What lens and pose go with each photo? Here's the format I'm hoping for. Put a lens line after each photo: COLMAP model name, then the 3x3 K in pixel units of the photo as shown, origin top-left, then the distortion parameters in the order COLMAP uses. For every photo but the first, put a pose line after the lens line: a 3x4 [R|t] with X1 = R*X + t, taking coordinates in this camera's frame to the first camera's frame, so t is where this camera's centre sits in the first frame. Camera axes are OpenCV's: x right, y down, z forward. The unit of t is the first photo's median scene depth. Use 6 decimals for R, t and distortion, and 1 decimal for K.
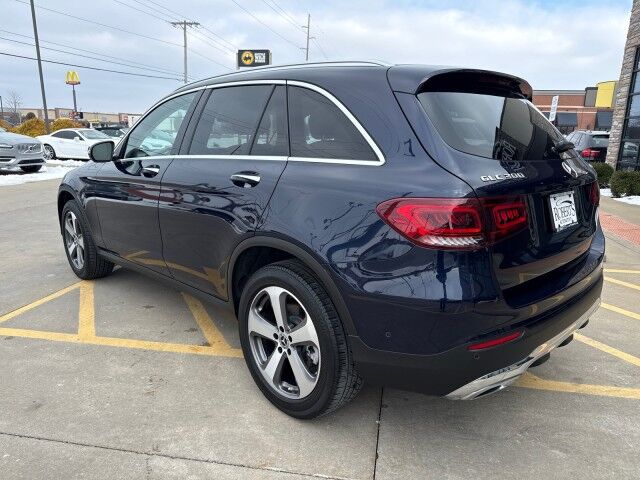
lens RADIAL K [[453.5, 0, 310.6], [0, 453.5, 241.1], [0, 0, 1]] dist [0.035232, -0.047353]
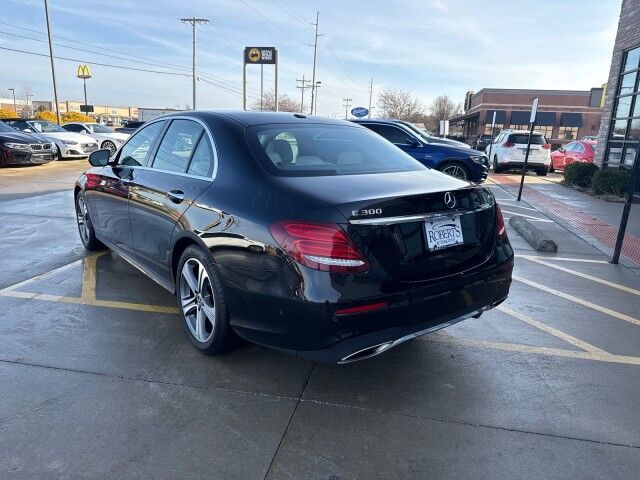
lens RADIAL K [[453.5, 0, 309.6], [0, 453.5, 234.9], [0, 0, 1]] dist [0.035232, -0.047353]
pose [[0.999723, 0.017356, -0.015903, 0.025918], [-0.017431, 0.999838, -0.004574, 0.008739], [0.015821, 0.004850, 0.999863, -0.046001]]
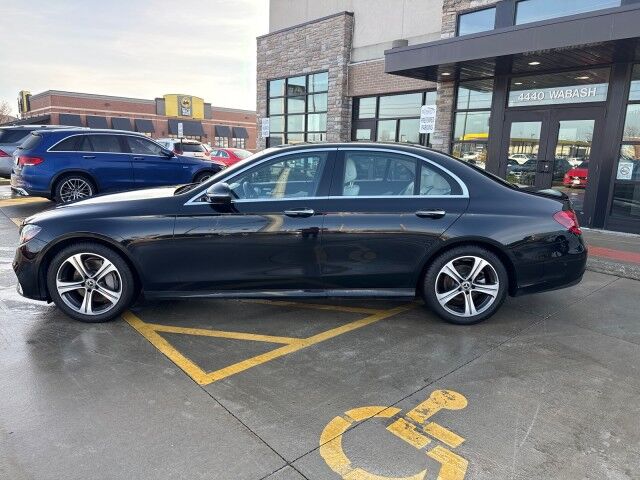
lens RADIAL K [[453.5, 0, 320.6], [0, 453.5, 241.2], [0, 0, 1]] dist [0.035232, -0.047353]
pose [[0.608179, -0.160215, 0.777464, -0.319876], [0.164437, 0.983603, 0.074062, -0.026890], [-0.776582, 0.082800, 0.624552, 0.061437]]
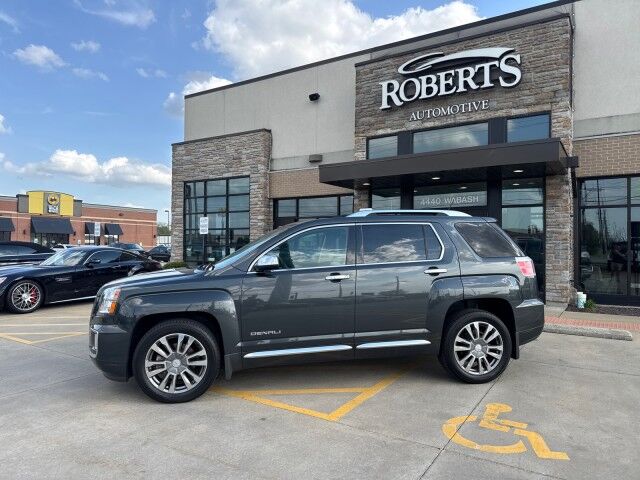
lens RADIAL K [[453.5, 0, 316.9], [0, 453.5, 242.5], [0, 0, 1]] dist [0.035232, -0.047353]
pose [[0.369072, -0.012519, 0.929316, -0.474786], [0.212622, 0.974529, -0.071314, -0.045522], [-0.904753, 0.223913, 0.362333, 0.129398]]
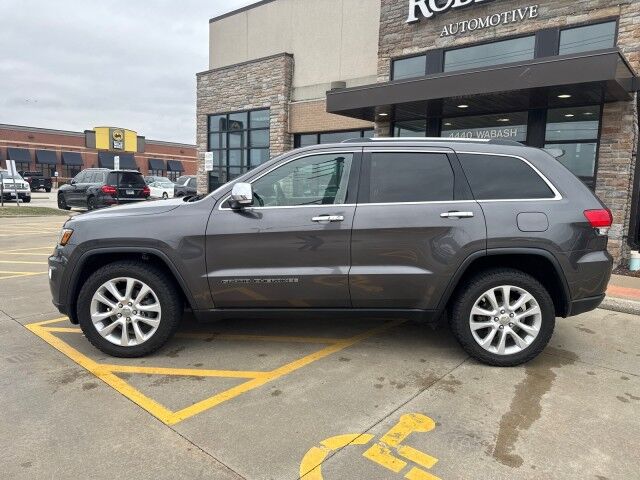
lens RADIAL K [[453.5, 0, 319.2], [0, 453.5, 238.2], [0, 0, 1]] dist [0.035232, -0.047353]
pose [[0.495699, -0.106610, 0.861926, -0.334714], [0.177687, 0.983894, 0.019507, -0.029225], [-0.850123, 0.143484, 0.506658, 0.069841]]
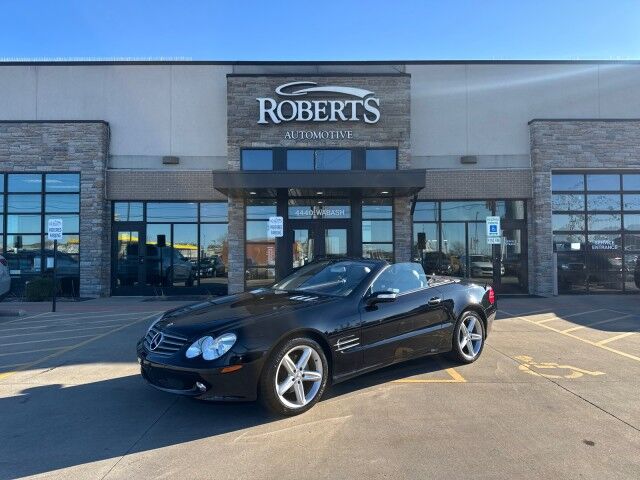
lens RADIAL K [[451.2, 0, 320.9], [0, 451.2, 243.9], [0, 0, 1]] dist [0.065912, -0.091559]
pose [[-0.206151, 0.004743, 0.978509, -0.549584], [0.220200, 0.974564, 0.041668, -0.109252], [-0.953422, 0.224057, -0.201952, 0.428950]]
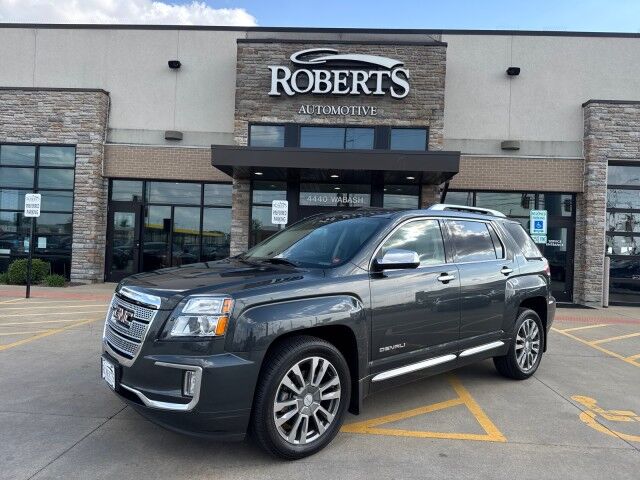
lens RADIAL K [[453.5, 0, 323.1], [0, 453.5, 245.8], [0, 0, 1]] dist [0.035232, -0.047353]
pose [[-0.149631, -0.022533, 0.988485, -0.435314], [0.180736, 0.982273, 0.049750, -0.093948], [-0.972083, 0.186099, -0.142906, 0.376632]]
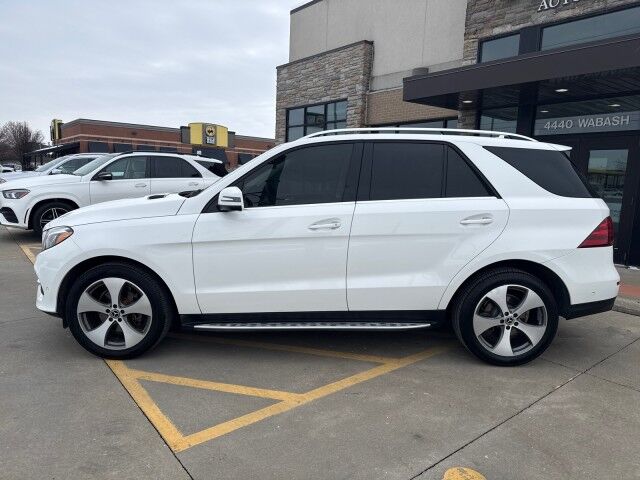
lens RADIAL K [[453.5, 0, 319.9], [0, 453.5, 246.2], [0, 0, 1]] dist [0.035232, -0.047353]
pose [[0.646526, -0.113268, 0.754436, -0.288557], [0.151328, 0.988307, 0.018697, -0.030738], [-0.747732, 0.102080, 0.656107, 0.071487]]
